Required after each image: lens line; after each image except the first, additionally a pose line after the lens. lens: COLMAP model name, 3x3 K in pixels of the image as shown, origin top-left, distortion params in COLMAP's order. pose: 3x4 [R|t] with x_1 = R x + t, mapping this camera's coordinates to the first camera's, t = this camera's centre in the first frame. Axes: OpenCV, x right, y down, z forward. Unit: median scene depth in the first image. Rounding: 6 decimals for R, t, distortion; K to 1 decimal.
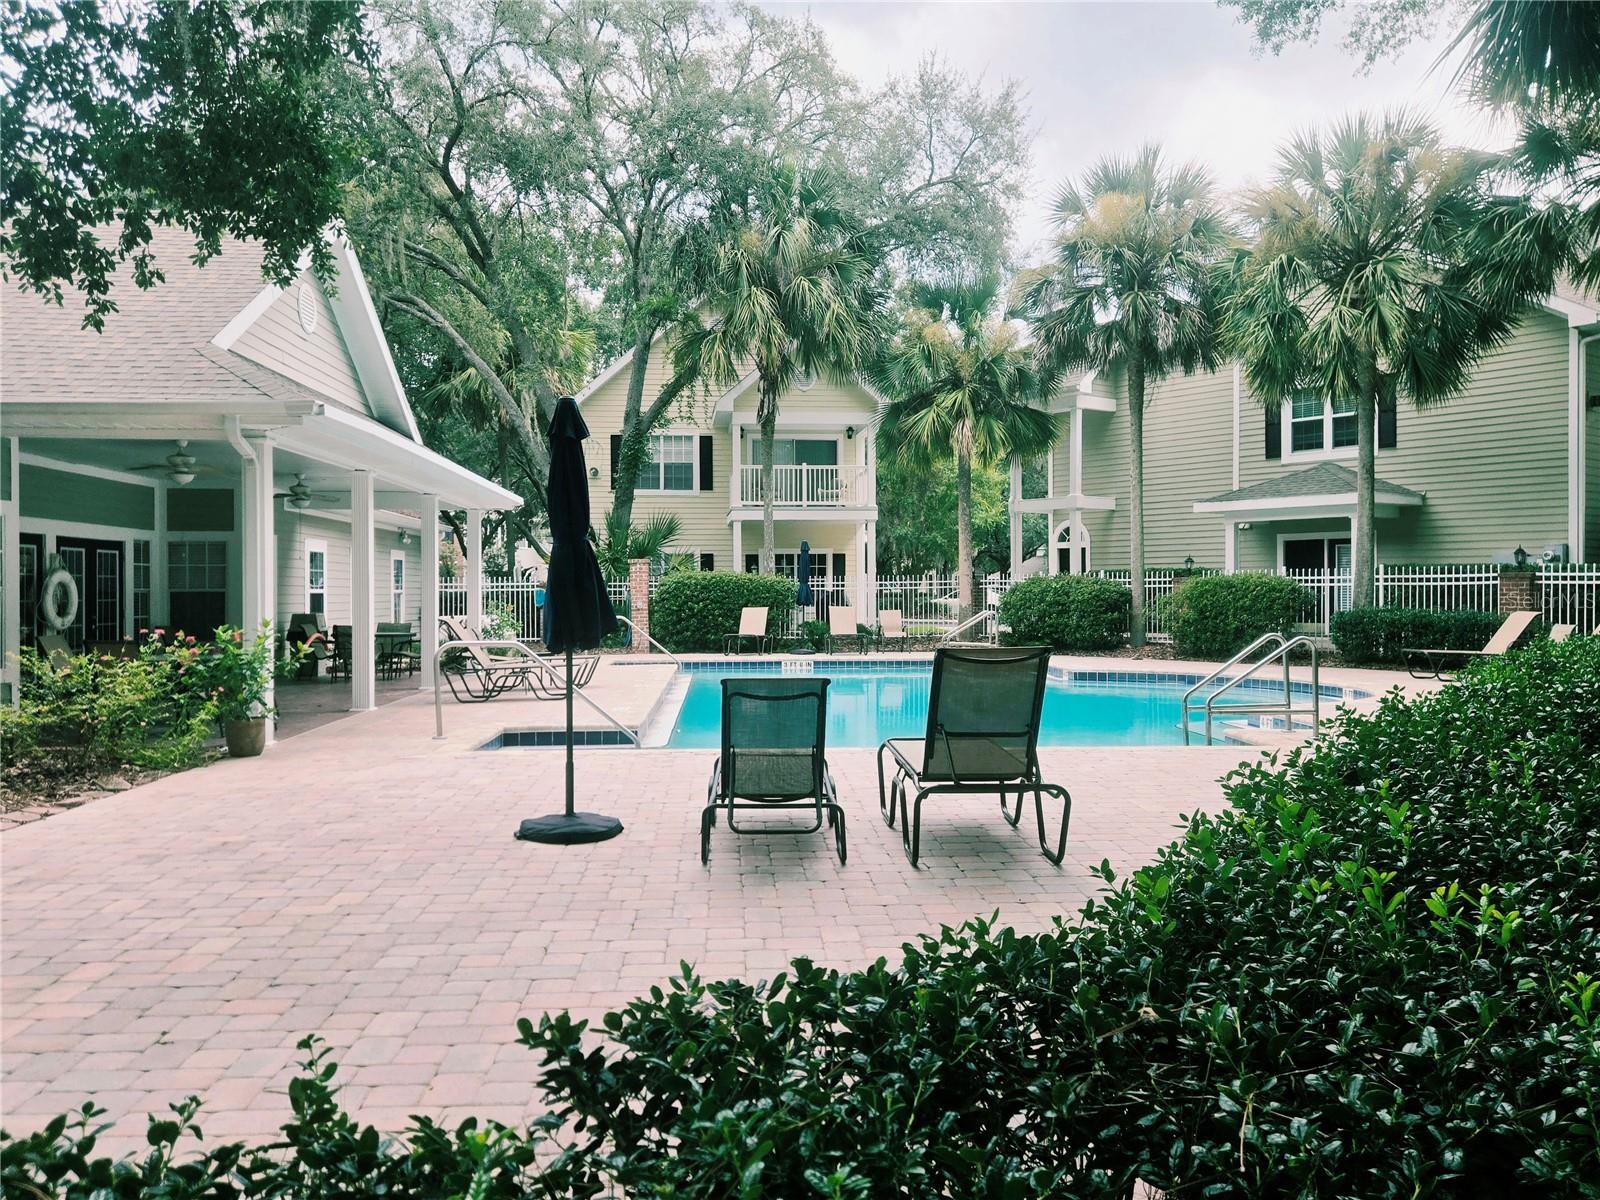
lens RADIAL K [[1067.9, 0, 799.6], [0, 1067.9, 601.5], [0, 0, 1]] dist [0.021896, -0.001497]
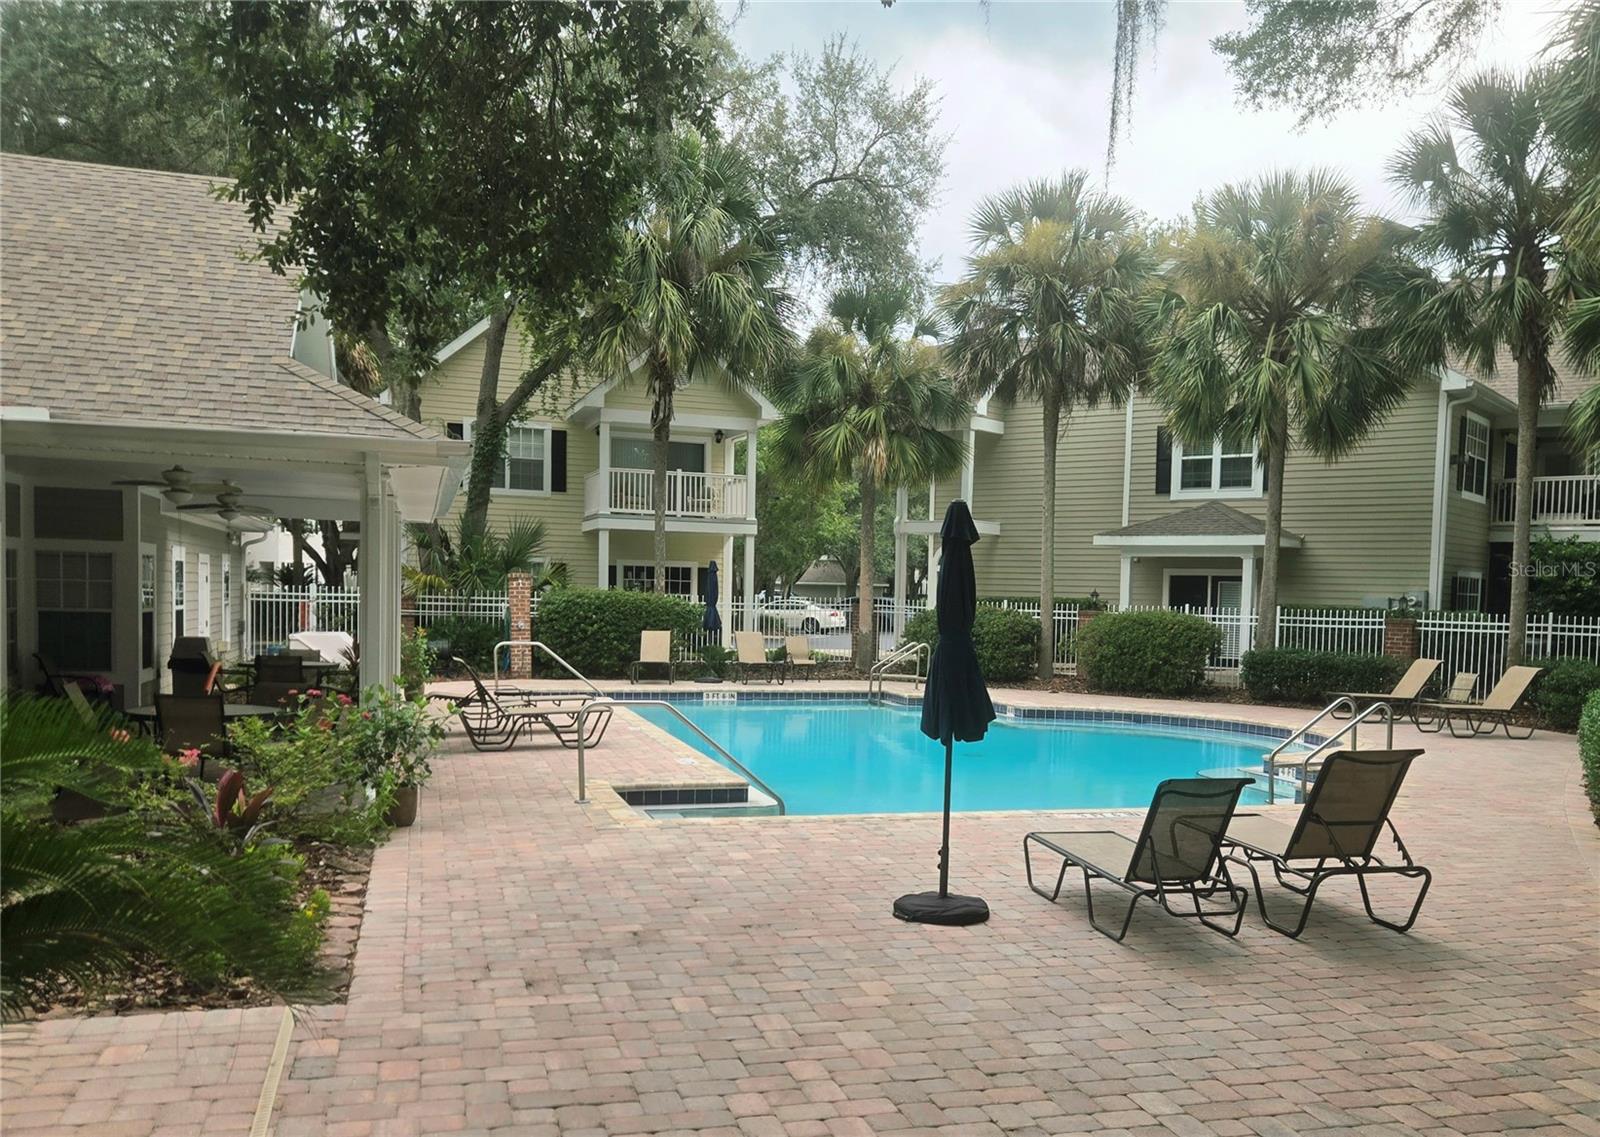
lens RADIAL K [[1184.8, 0, 802.6], [0, 1184.8, 646.5], [0, 0, 1]] dist [0.043925, 0.002373]
pose [[0.972247, 0.017402, 0.233309, -0.156084], [-0.026536, 0.998997, 0.036066, -0.021052], [-0.232447, -0.041256, 0.971734, -0.024586]]
